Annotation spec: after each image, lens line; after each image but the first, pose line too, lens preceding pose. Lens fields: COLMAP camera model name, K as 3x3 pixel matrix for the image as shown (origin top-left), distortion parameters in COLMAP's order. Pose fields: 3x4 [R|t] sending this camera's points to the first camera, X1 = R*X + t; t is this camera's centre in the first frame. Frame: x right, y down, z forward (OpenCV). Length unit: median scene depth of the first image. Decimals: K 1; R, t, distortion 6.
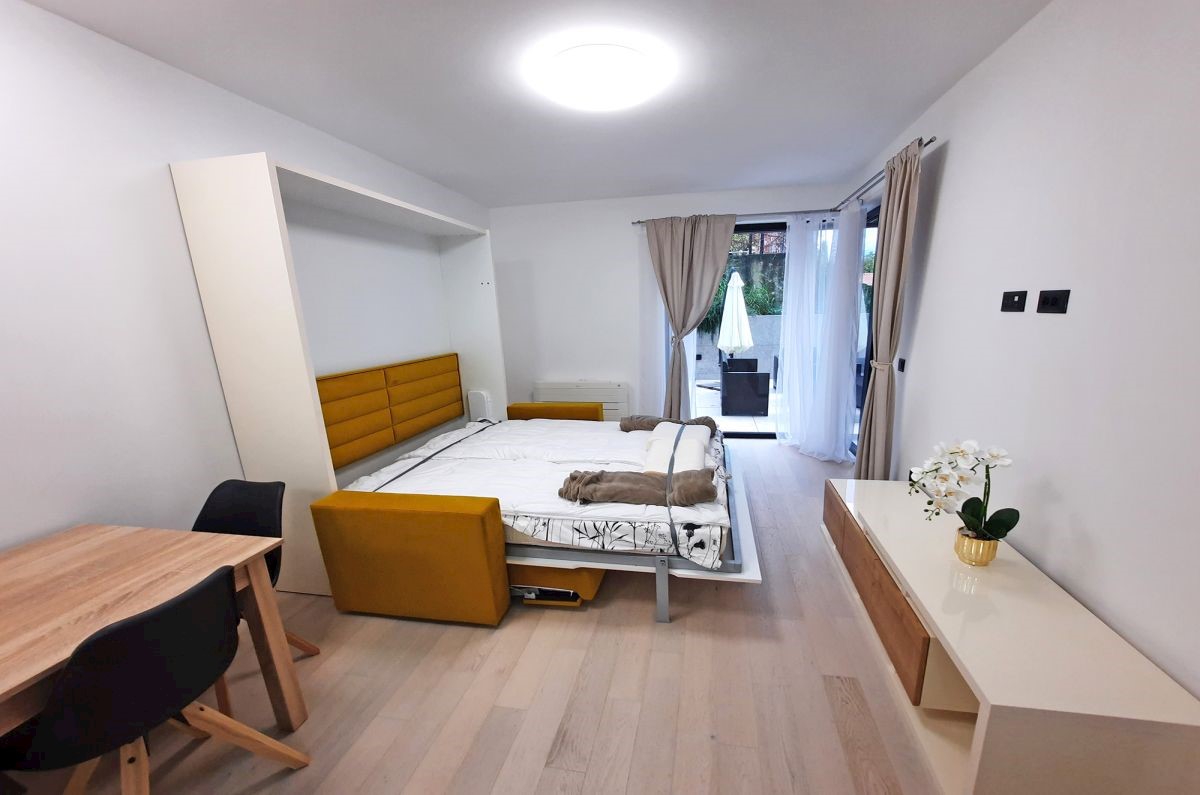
lens RADIAL K [[475.0, 0, 622.4], [0, 475.0, 426.1], [0, 0, 1]] dist [-0.000853, -0.000060]
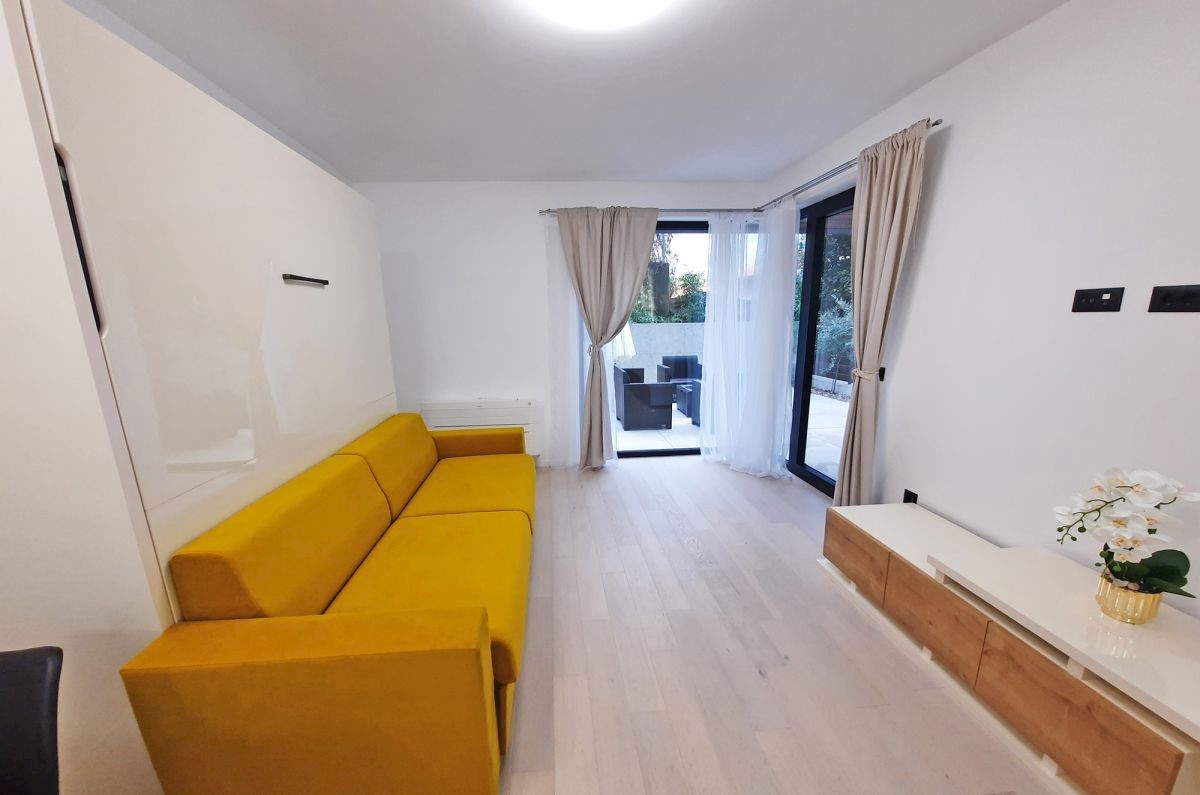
lens RADIAL K [[484.8, 0, 595.7], [0, 484.8, 429.2], [0, 0, 1]] dist [-0.001185, -0.000130]
pose [[0.968634, -0.048134, 0.243787, -0.116140], [0.052233, 0.998581, -0.010375, -0.027193], [-0.242942, 0.022784, 0.969773, 0.152423]]
